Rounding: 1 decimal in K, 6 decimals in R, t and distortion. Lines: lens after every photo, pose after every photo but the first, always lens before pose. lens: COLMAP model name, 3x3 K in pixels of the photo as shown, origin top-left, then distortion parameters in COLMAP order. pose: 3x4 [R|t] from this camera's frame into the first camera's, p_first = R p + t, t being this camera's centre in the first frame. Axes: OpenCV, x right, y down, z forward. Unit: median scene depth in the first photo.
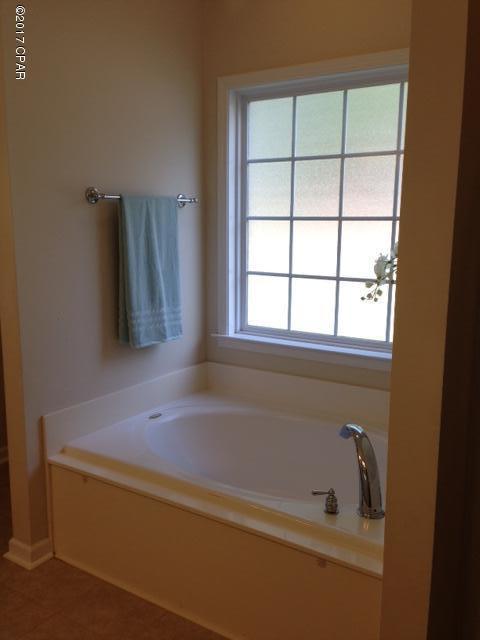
lens RADIAL K [[599.5, 0, 238.8], [0, 599.5, 319.4], [0, 0, 1]] dist [0.024731, 0.000000]
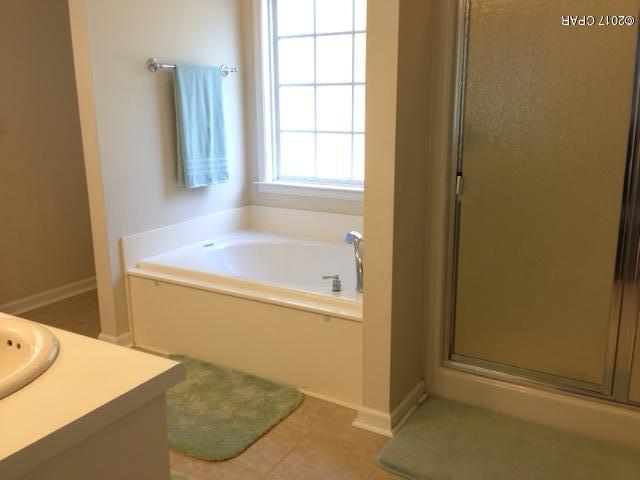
lens RADIAL K [[599.5, 0, 321.4], [0, 599.5, 240.7], [0, 0, 1]] dist [0.024731, 0.000000]
pose [[0.998640, -0.024198, 0.046180, 0.041836], [0.021205, 0.997709, 0.064237, 0.083946], [-0.047628, -0.063170, 0.996866, -0.286829]]
